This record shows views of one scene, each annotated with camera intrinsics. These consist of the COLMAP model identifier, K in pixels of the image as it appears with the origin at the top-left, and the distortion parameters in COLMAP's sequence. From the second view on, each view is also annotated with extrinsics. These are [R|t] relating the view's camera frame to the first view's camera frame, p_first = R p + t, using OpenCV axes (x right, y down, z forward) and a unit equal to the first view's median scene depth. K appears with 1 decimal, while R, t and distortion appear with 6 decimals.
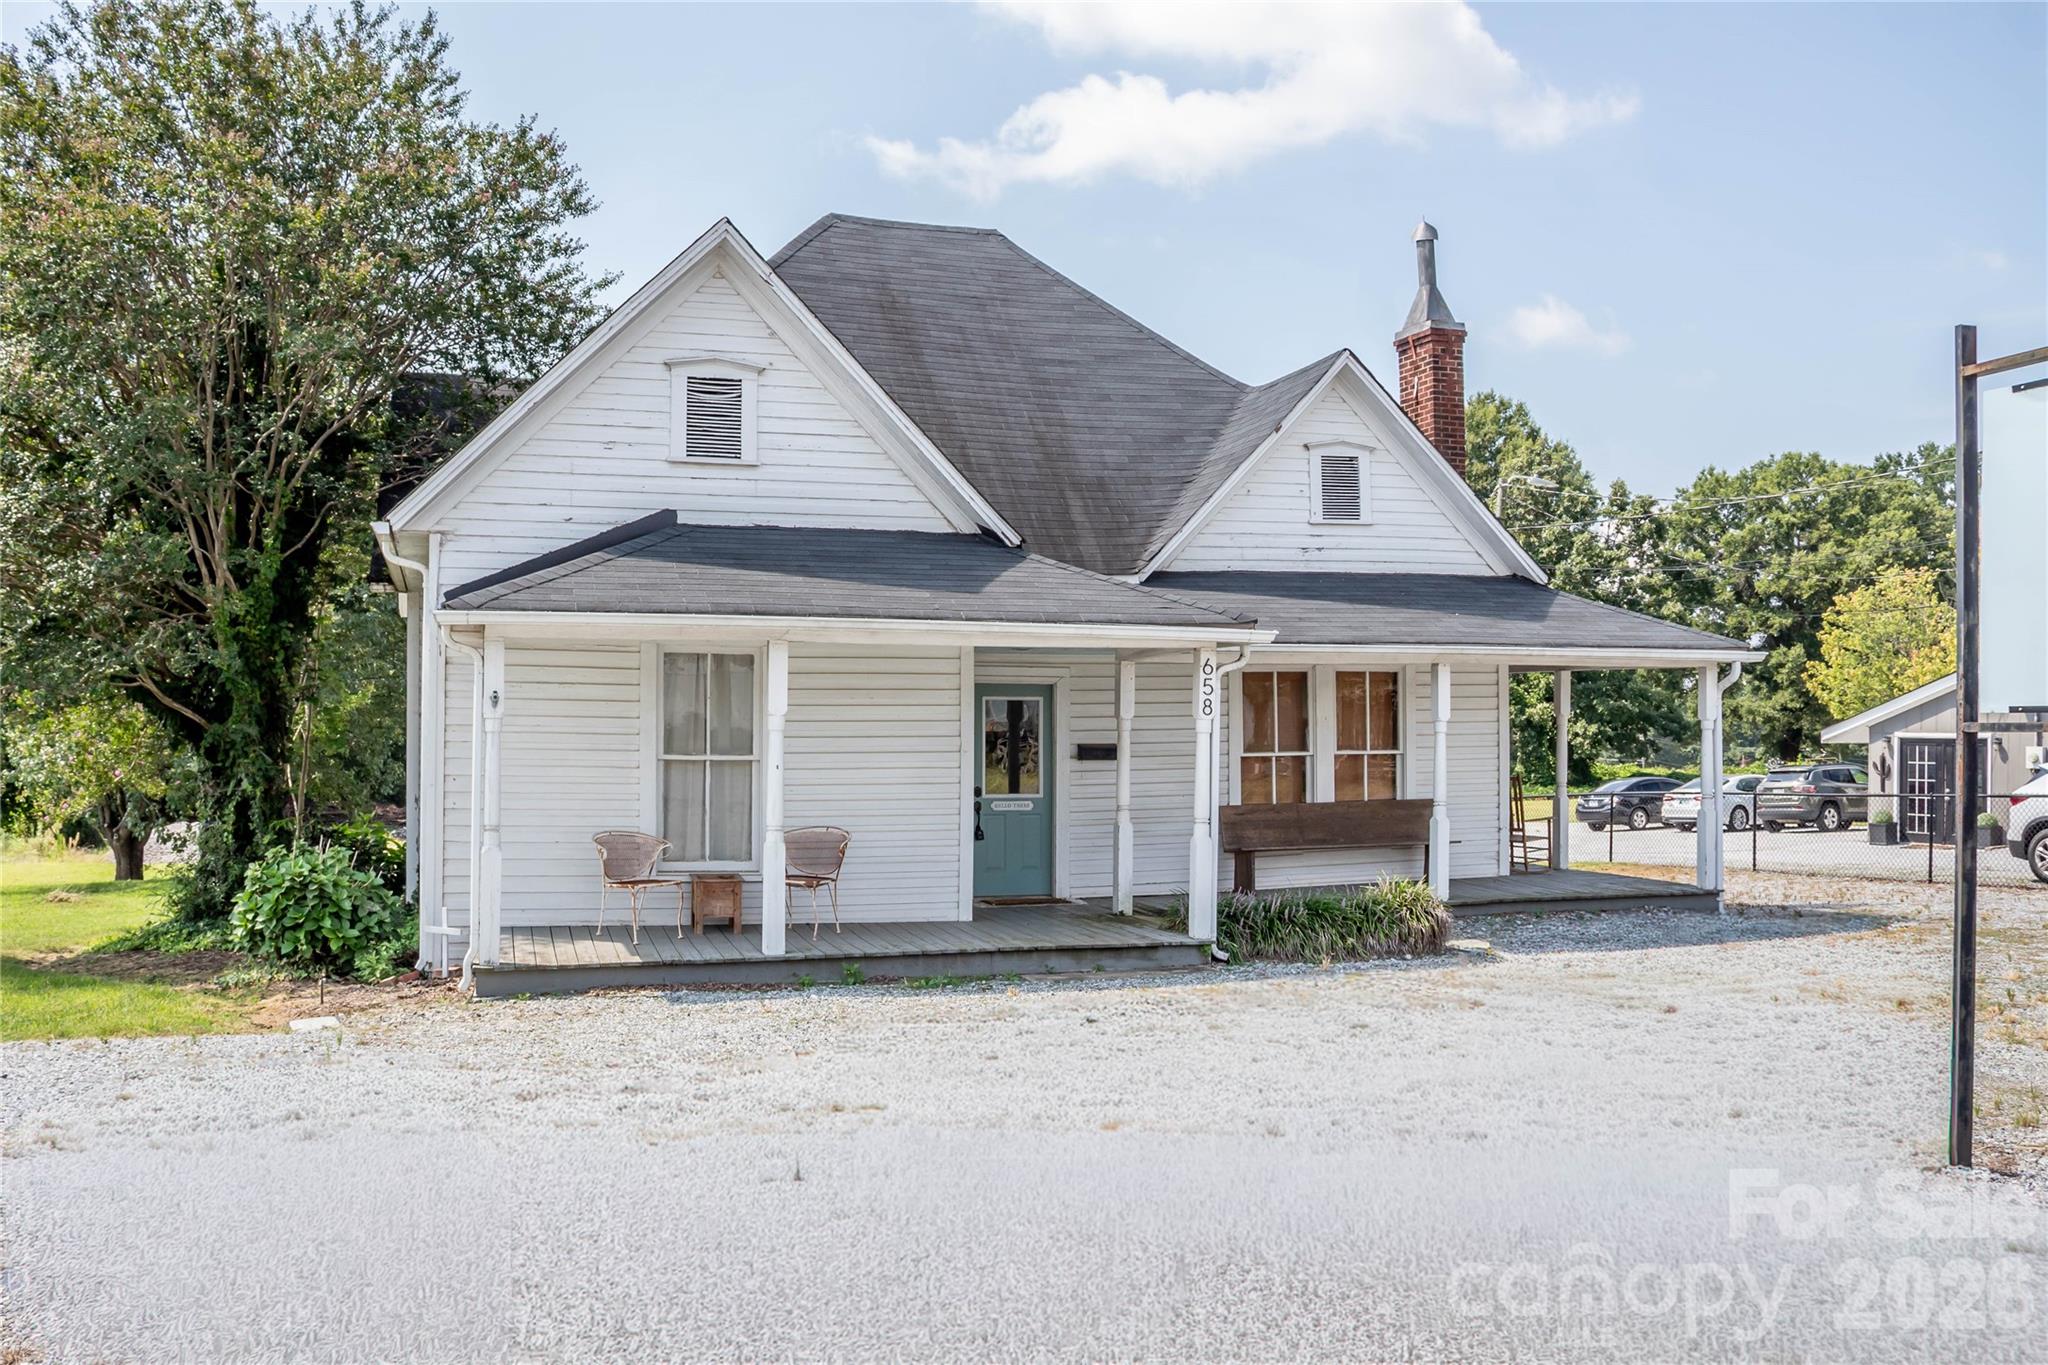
lens RADIAL K [[1622.4, 0, 1024.0], [0, 1622.4, 682.5], [0, 0, 1]] dist [-0.167953, 0.147882]
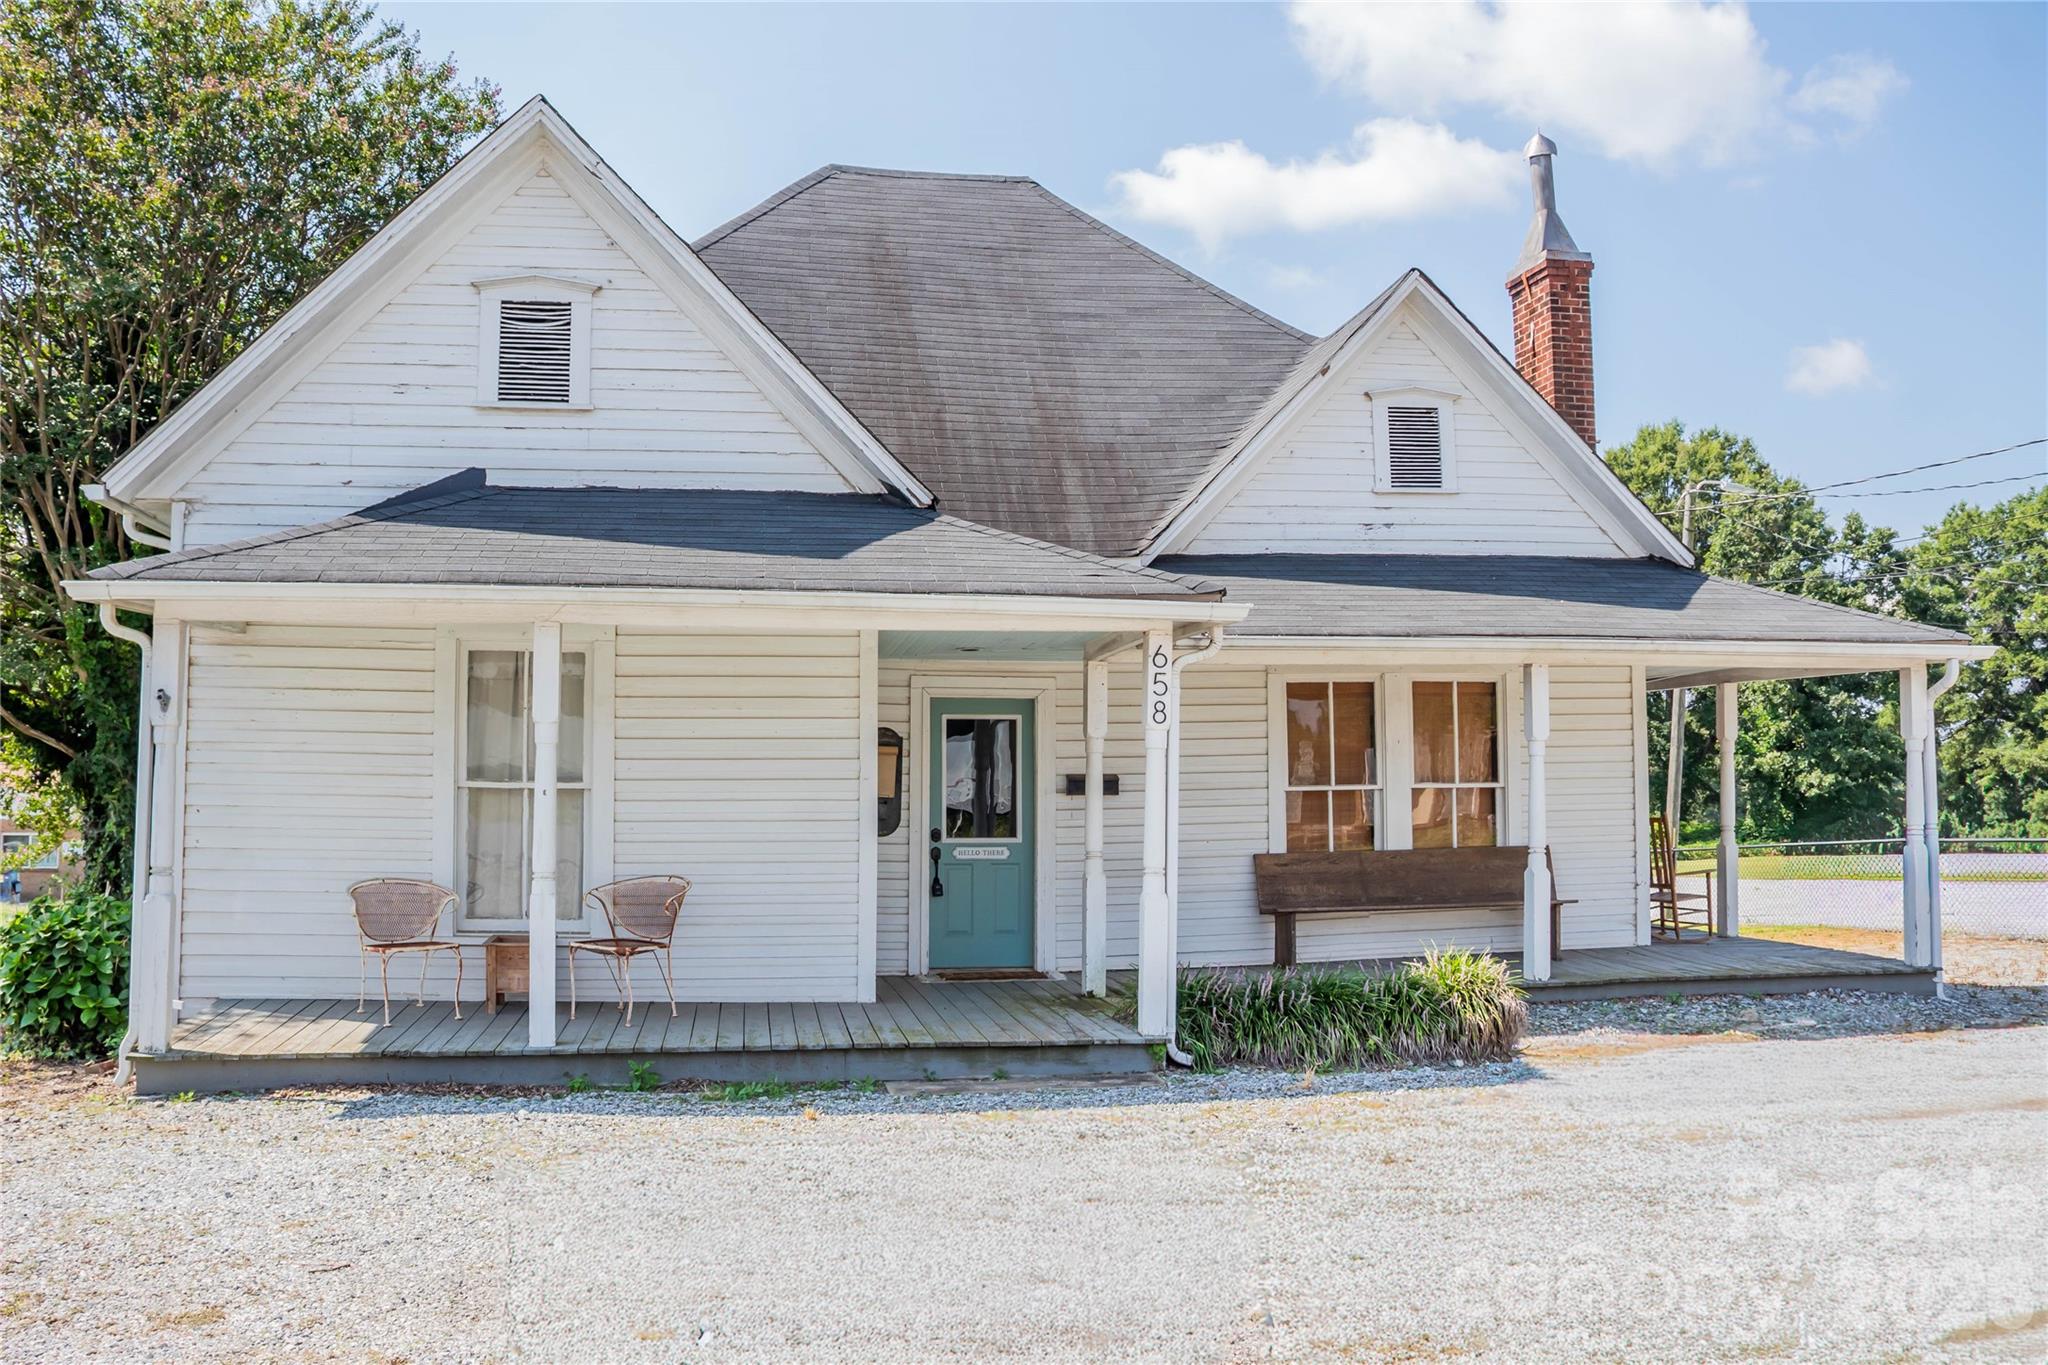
lens RADIAL K [[1622.4, 0, 1024.0], [0, 1622.4, 682.5], [0, 0, 1]] dist [-0.167953, 0.147882]
pose [[0.990776, -0.011870, -0.134988, 0.118025], [0.006998, 0.999309, -0.036512, 0.021691], [0.135328, 0.035231, 0.990174, 0.216588]]
